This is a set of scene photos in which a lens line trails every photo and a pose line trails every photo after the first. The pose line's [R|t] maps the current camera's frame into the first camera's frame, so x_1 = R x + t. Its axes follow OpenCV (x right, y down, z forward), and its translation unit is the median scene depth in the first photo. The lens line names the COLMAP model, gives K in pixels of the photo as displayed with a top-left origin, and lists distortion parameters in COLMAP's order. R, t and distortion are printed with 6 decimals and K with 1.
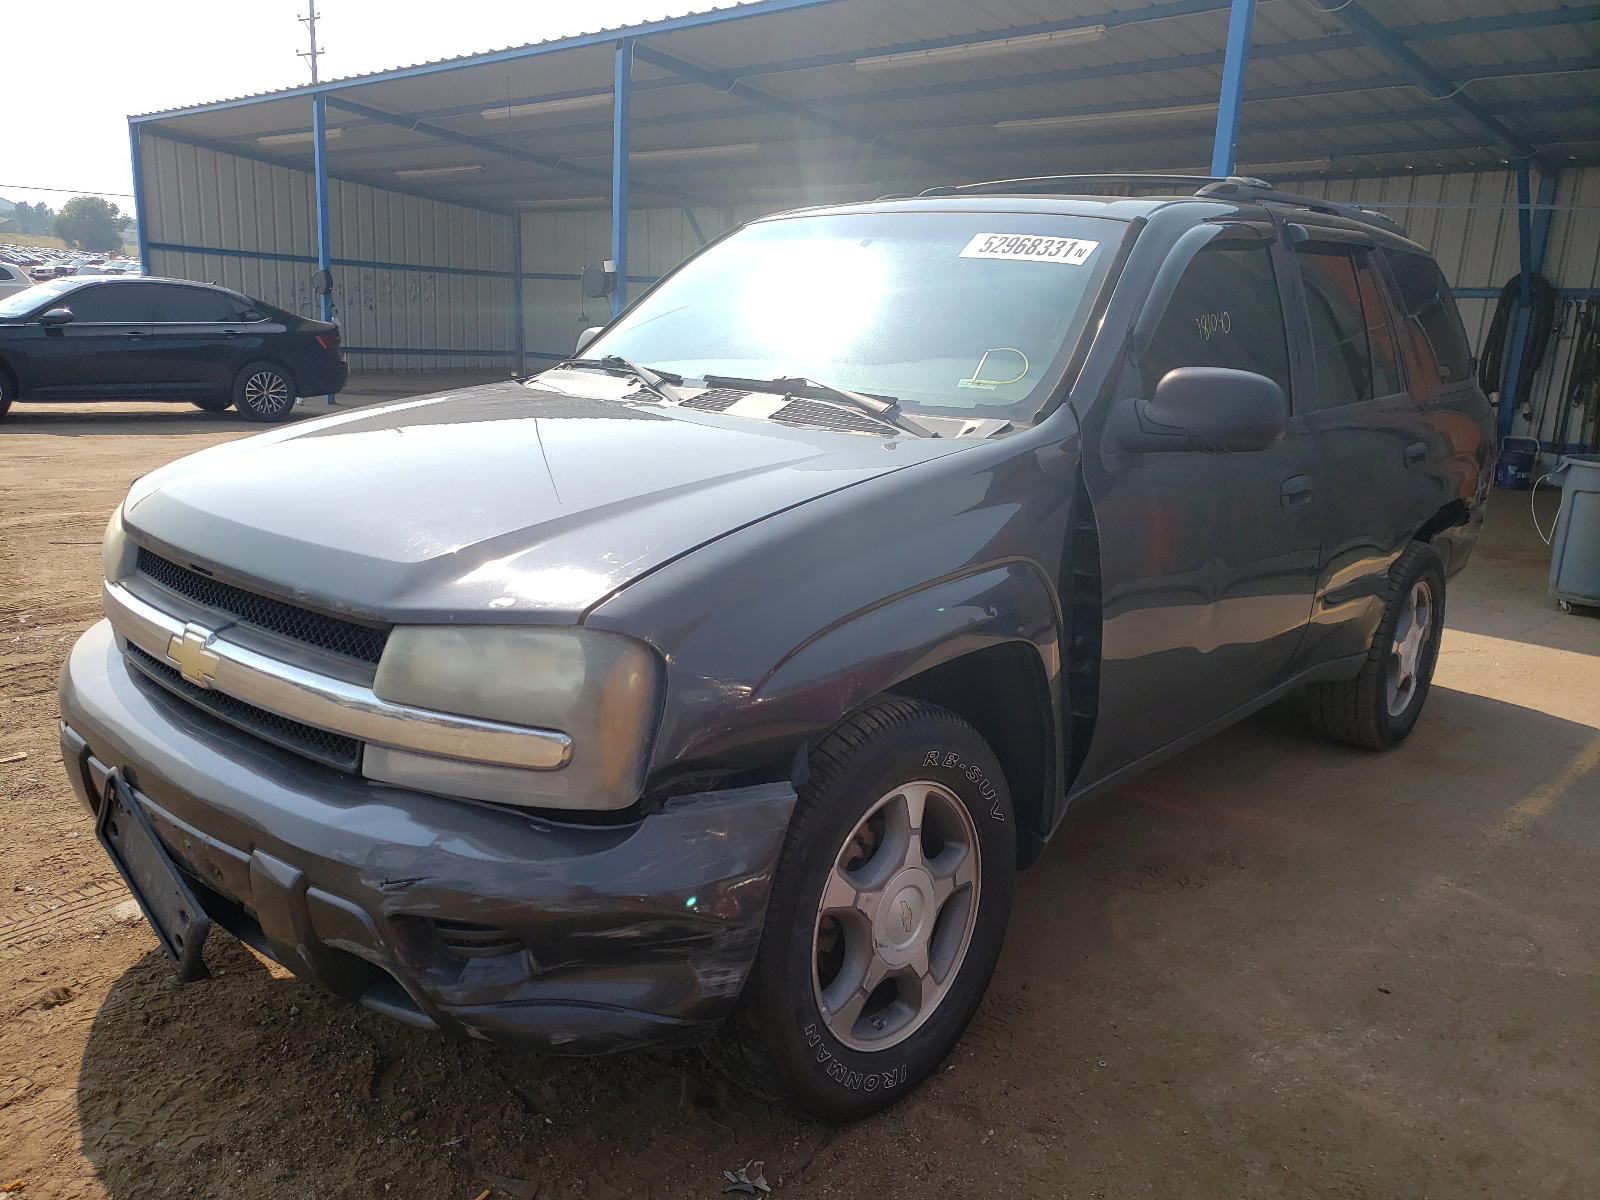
lens RADIAL K [[1327.0, 0, 809.1], [0, 1327.0, 602.5], [0, 0, 1]] dist [0.029087, -0.006904]
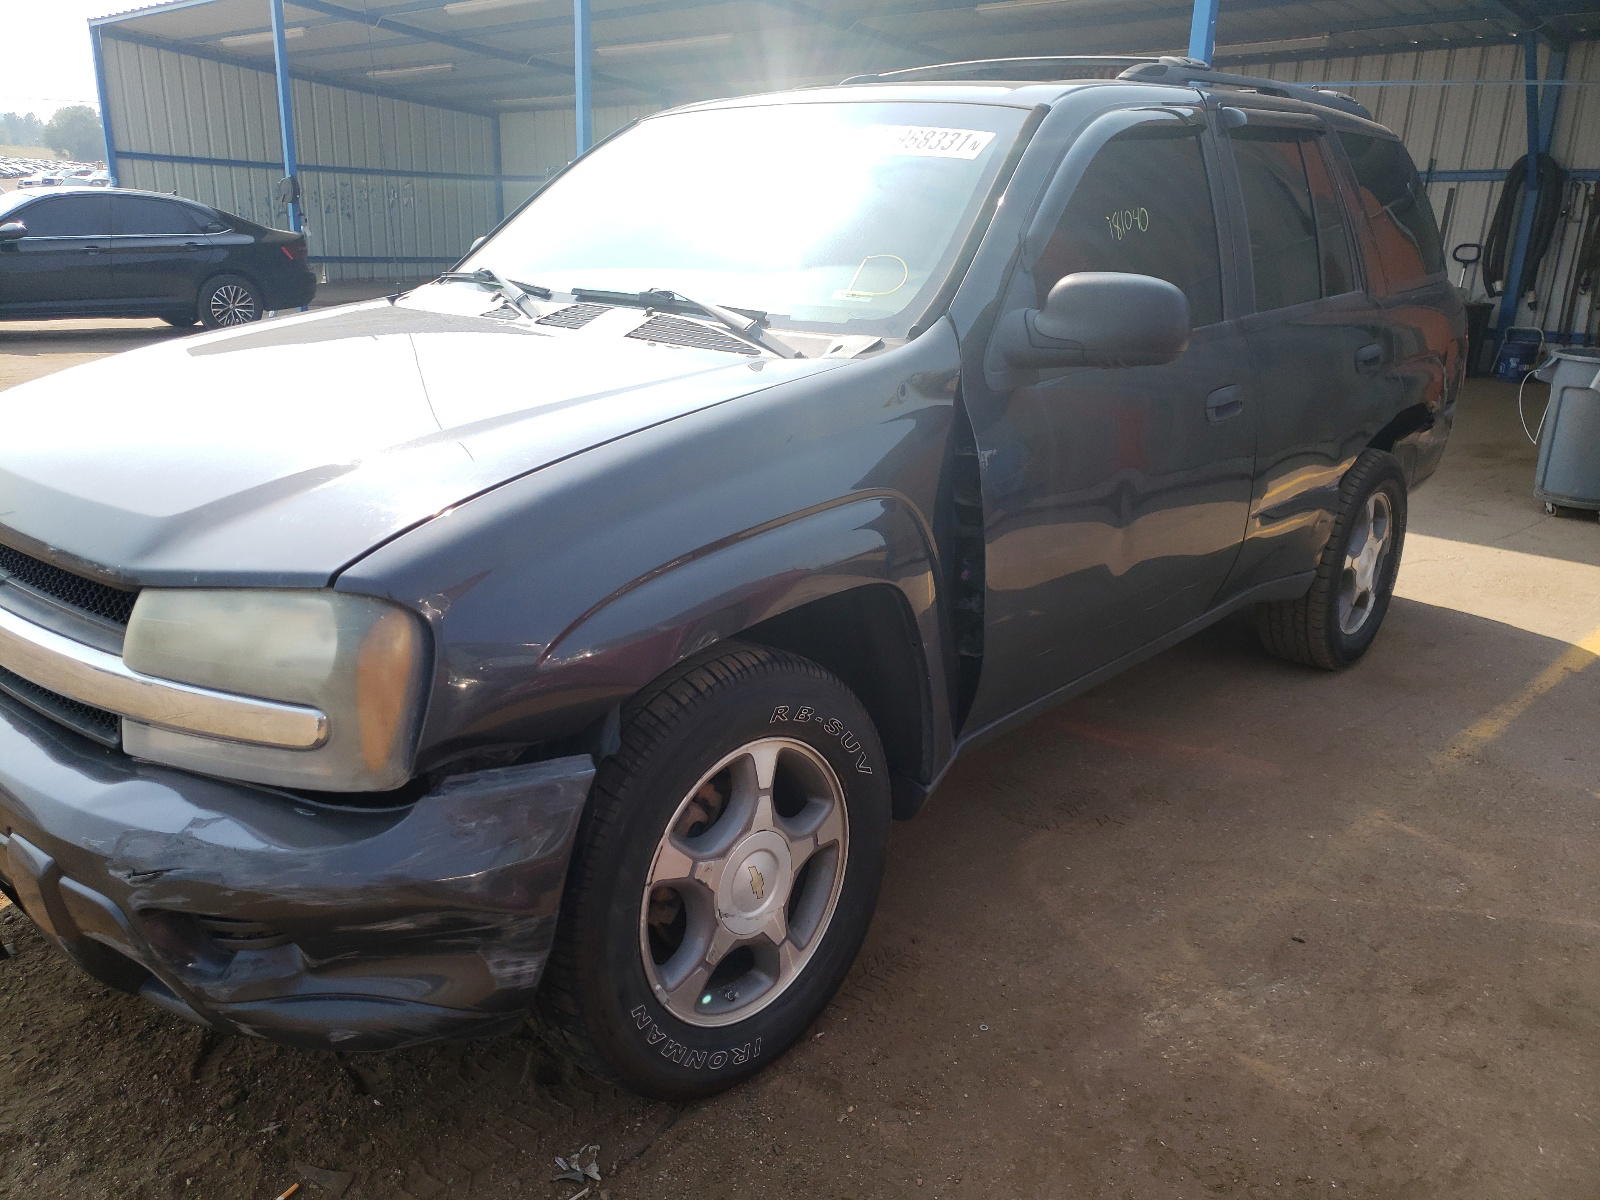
lens RADIAL K [[1327.0, 0, 793.0], [0, 1327.0, 599.6], [0, 0, 1]] dist [0.029087, -0.006904]
pose [[0.999729, -0.015607, -0.017247, 0.100672], [0.016770, 0.997441, 0.069494, -0.021072], [0.016118, -0.069764, 0.997433, 0.077853]]
